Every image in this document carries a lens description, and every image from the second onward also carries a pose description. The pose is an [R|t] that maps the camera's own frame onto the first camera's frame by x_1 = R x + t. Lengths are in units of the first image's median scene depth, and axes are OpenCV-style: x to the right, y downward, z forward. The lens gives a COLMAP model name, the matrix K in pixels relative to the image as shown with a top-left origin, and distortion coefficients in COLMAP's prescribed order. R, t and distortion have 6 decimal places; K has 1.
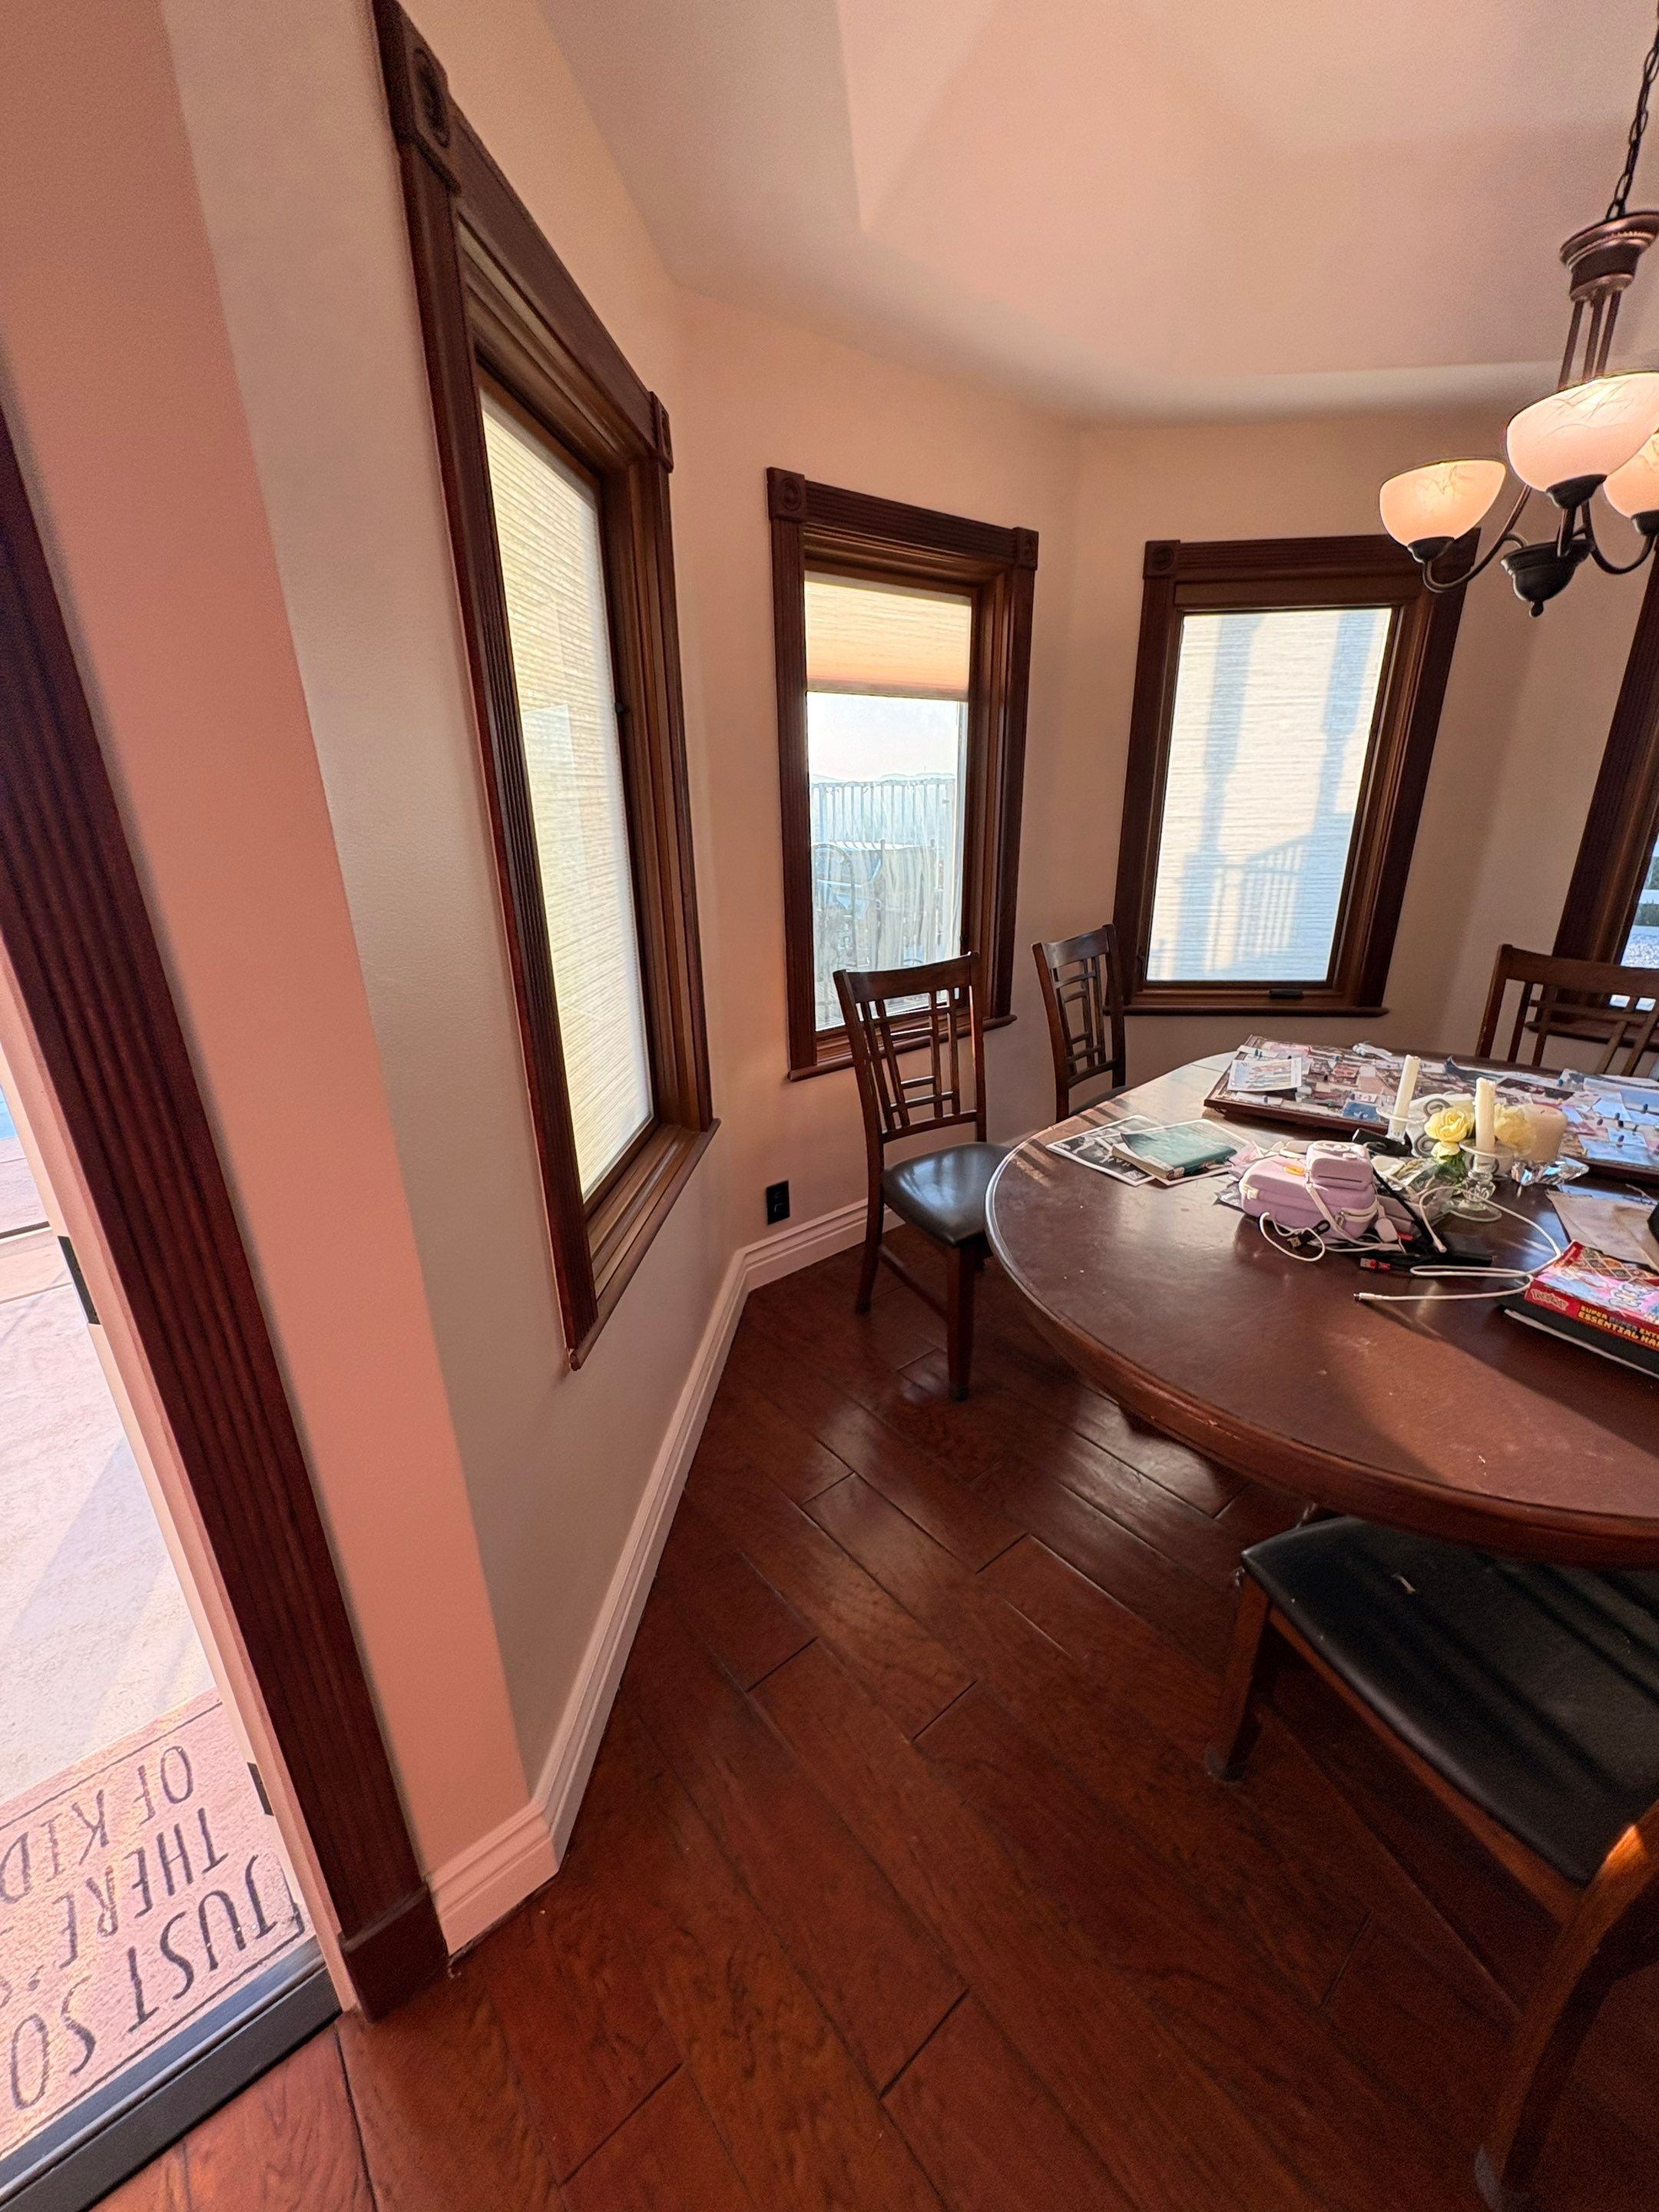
lens RADIAL K [[874.7, 0, 830.0], [0, 874.7, 1103.6], [0, 0, 1]] dist [0.002526, 0.000875]
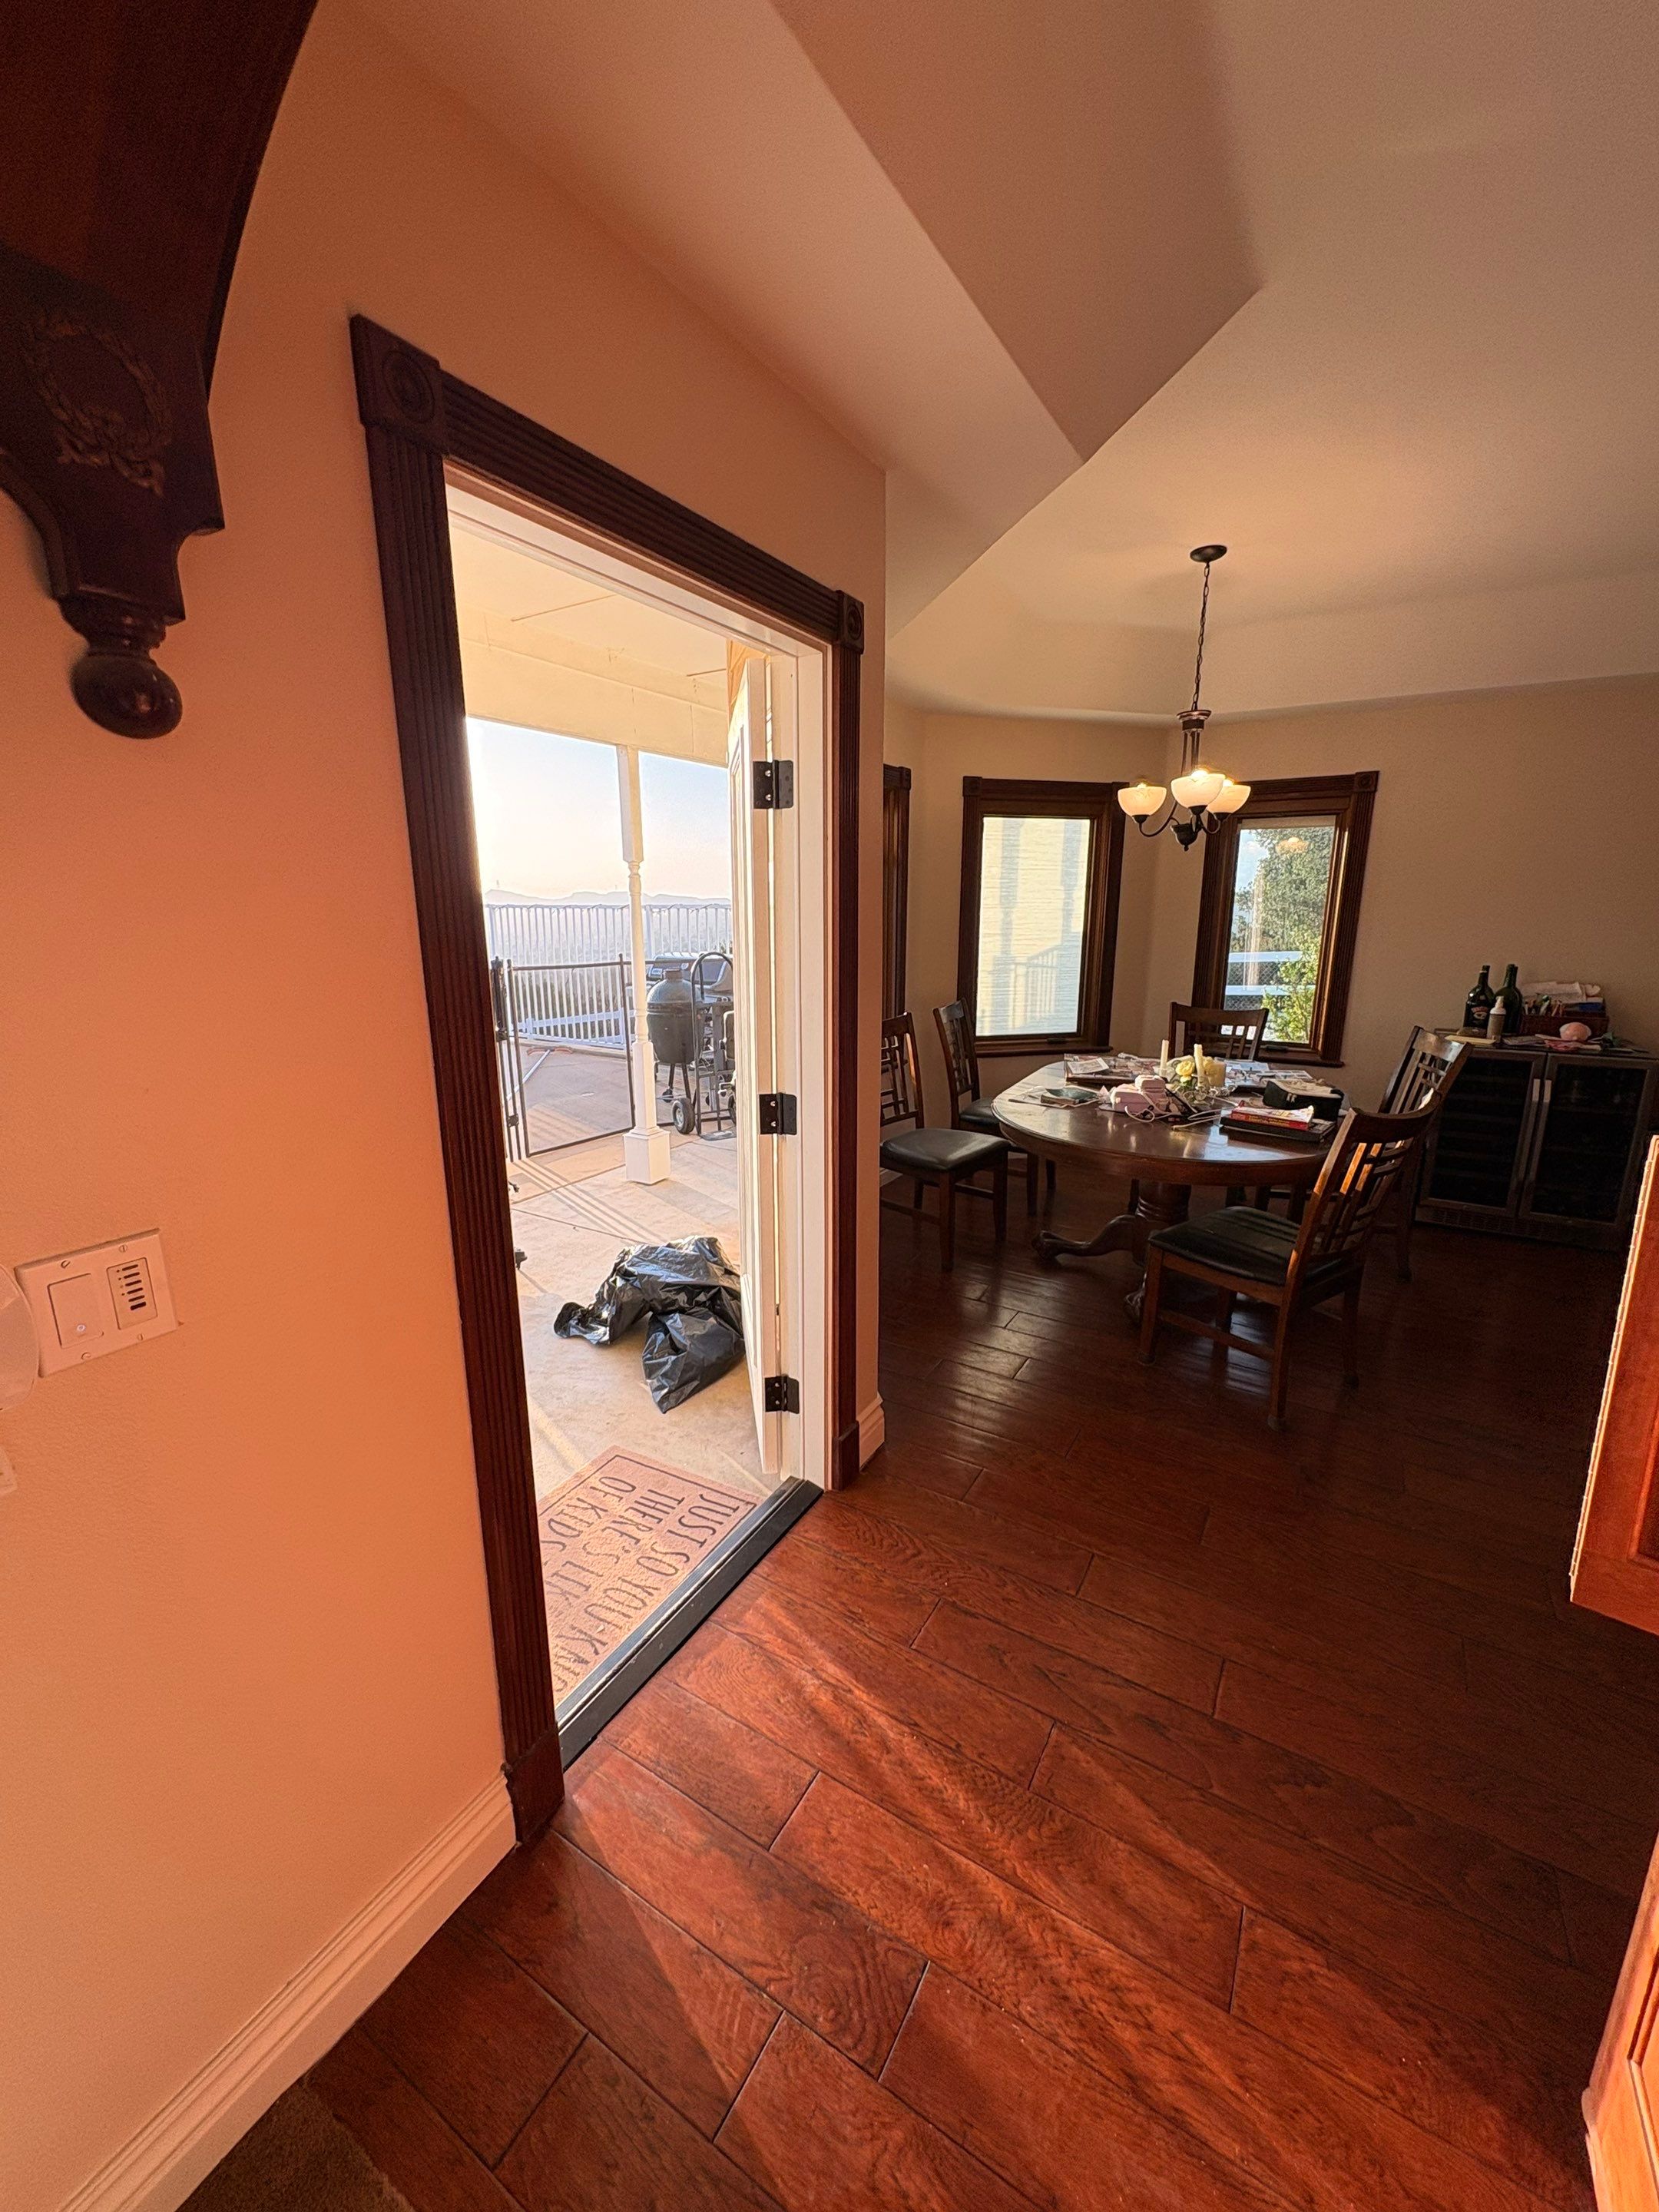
lens RADIAL K [[874.7, 0, 829.3], [0, 874.7, 1107.1], [0, 0, 1]] dist [0.002526, 0.000875]
pose [[0.944248, -0.056991, 0.324266, -0.459531], [0.095707, 0.989886, -0.104717, 0.141572], [-0.315019, 0.129914, 0.940152, -0.416653]]
